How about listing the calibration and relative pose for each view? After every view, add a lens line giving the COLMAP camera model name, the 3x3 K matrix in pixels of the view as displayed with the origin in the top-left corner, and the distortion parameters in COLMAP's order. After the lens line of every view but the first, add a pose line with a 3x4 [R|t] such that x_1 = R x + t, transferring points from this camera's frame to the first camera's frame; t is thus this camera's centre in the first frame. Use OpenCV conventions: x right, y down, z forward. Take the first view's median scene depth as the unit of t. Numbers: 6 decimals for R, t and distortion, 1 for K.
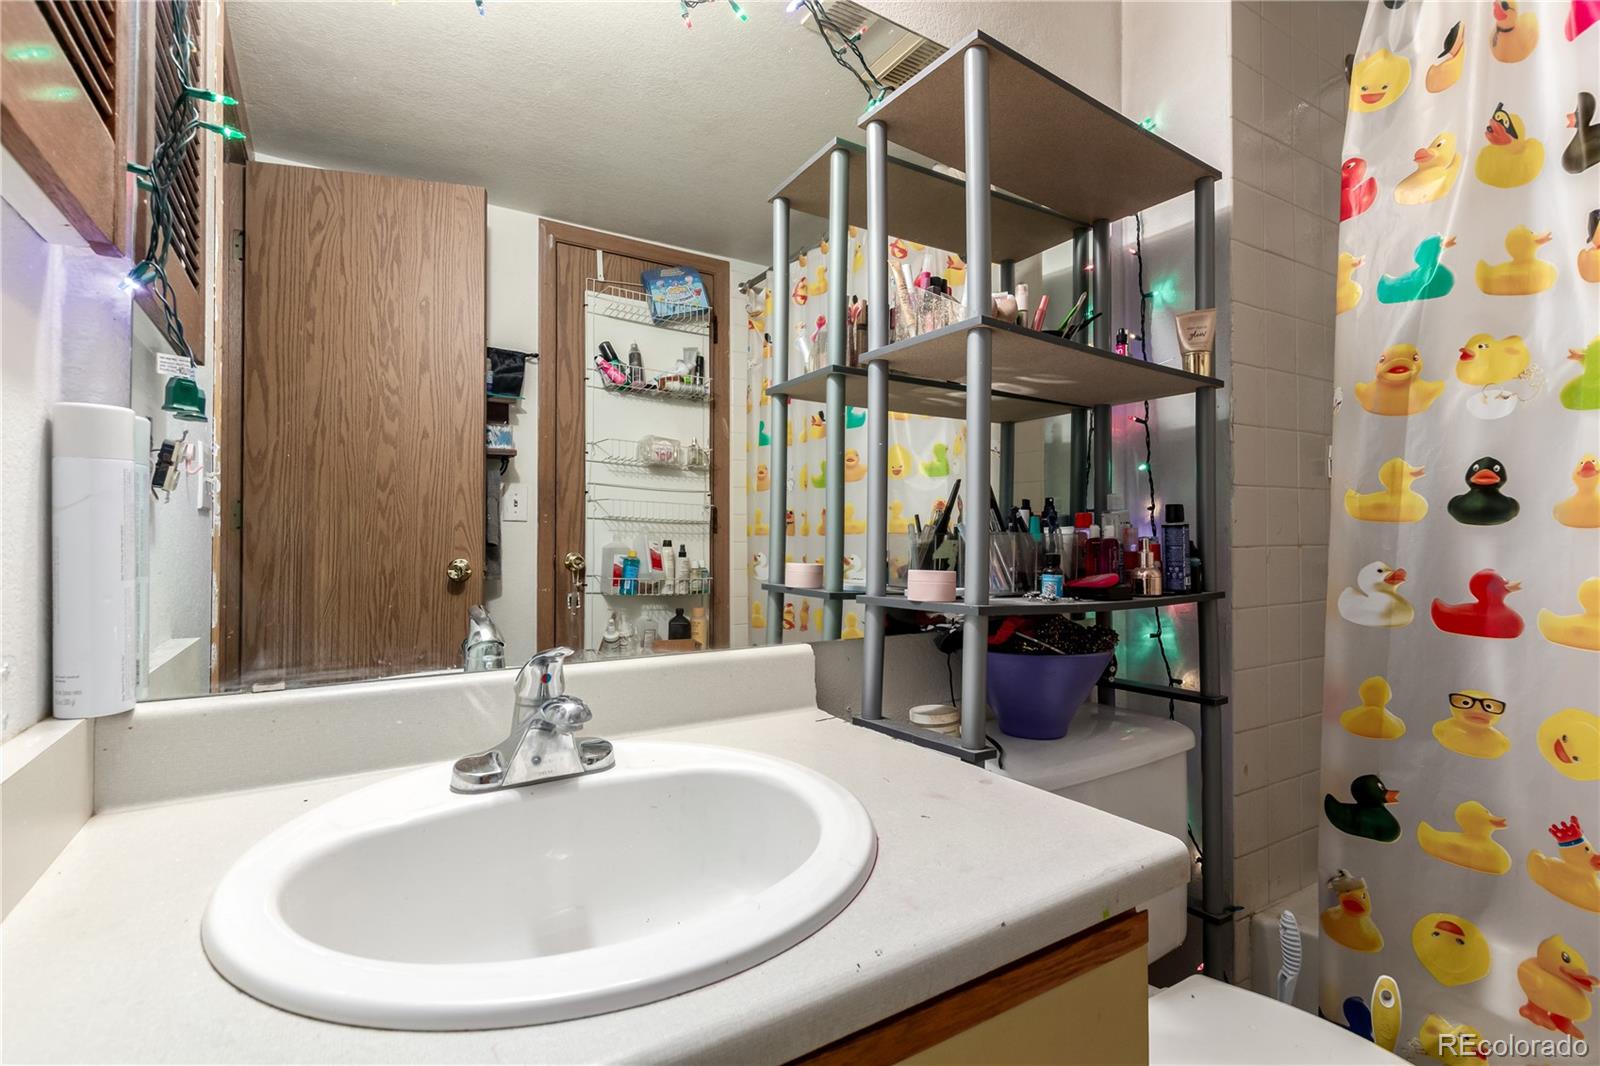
lens RADIAL K [[738.0, 0, 800.0], [0, 738.0, 533.0], [0, 0, 1]] dist [0.023499, -0.017612]
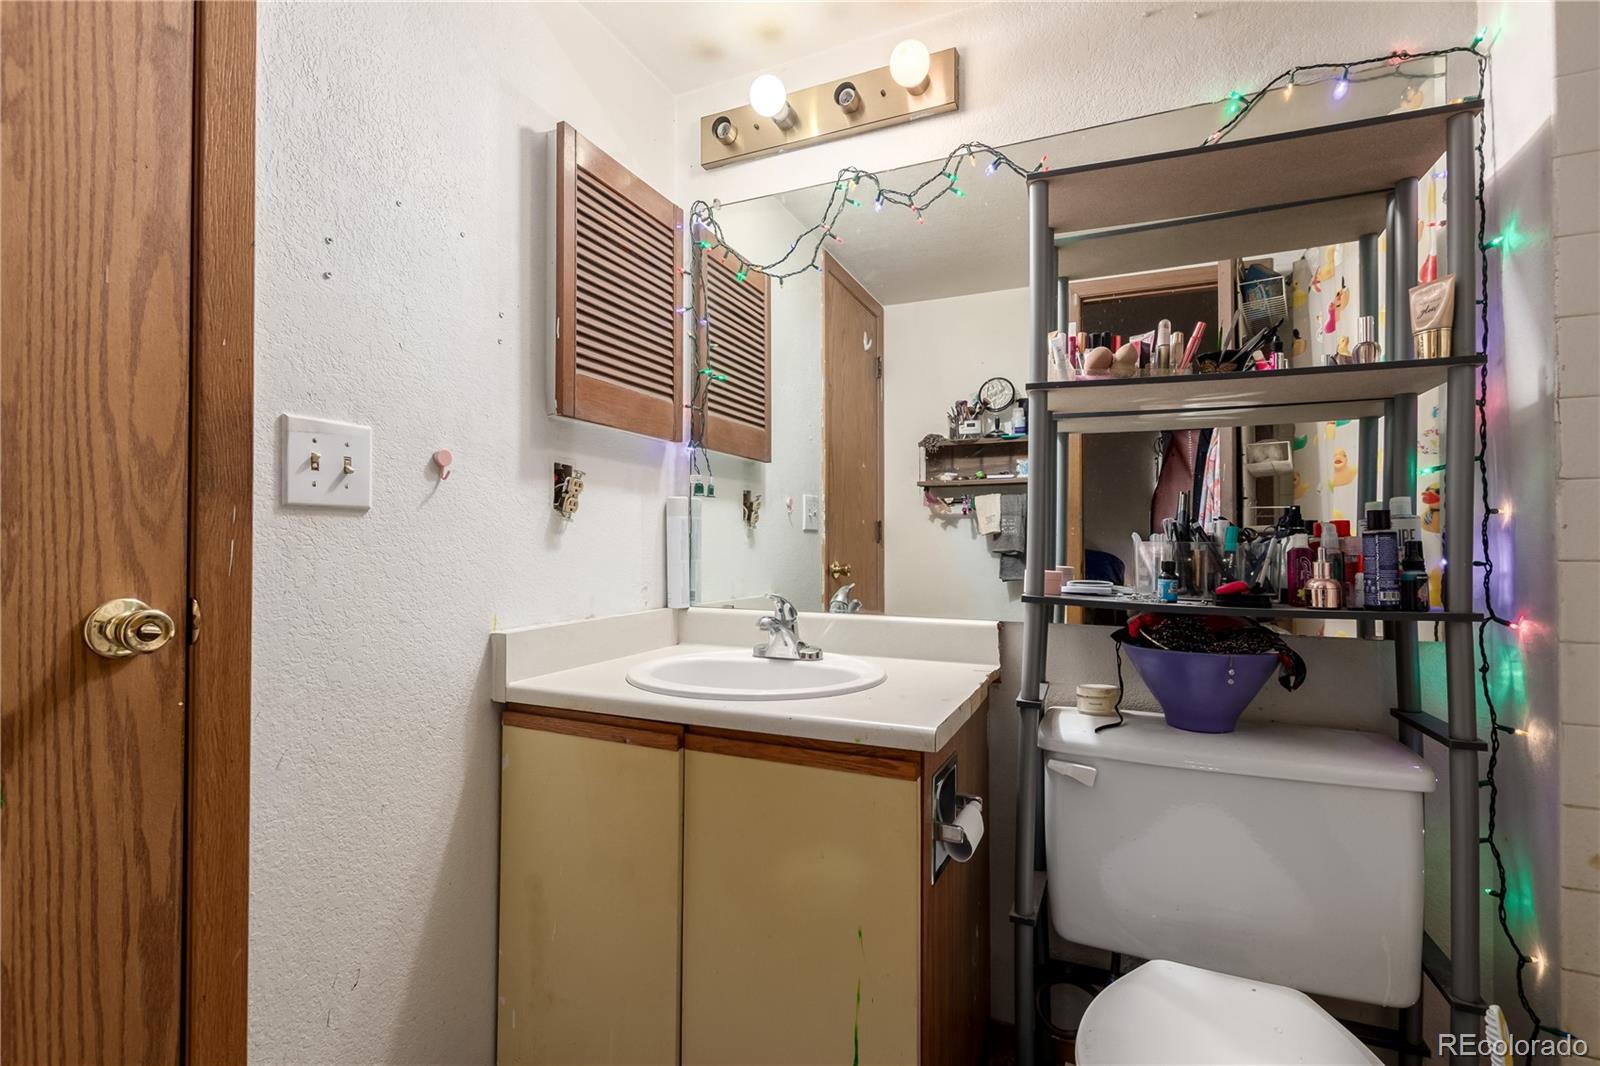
lens RADIAL K [[738.0, 0, 800.0], [0, 738.0, 533.0], [0, 0, 1]] dist [0.023499, -0.017612]
pose [[0.561038, -0.007538, -0.827756, 0.887123], [0.007566, 0.999963, -0.003978, -0.012847], [0.827755, -0.004031, 0.561075, -0.090863]]
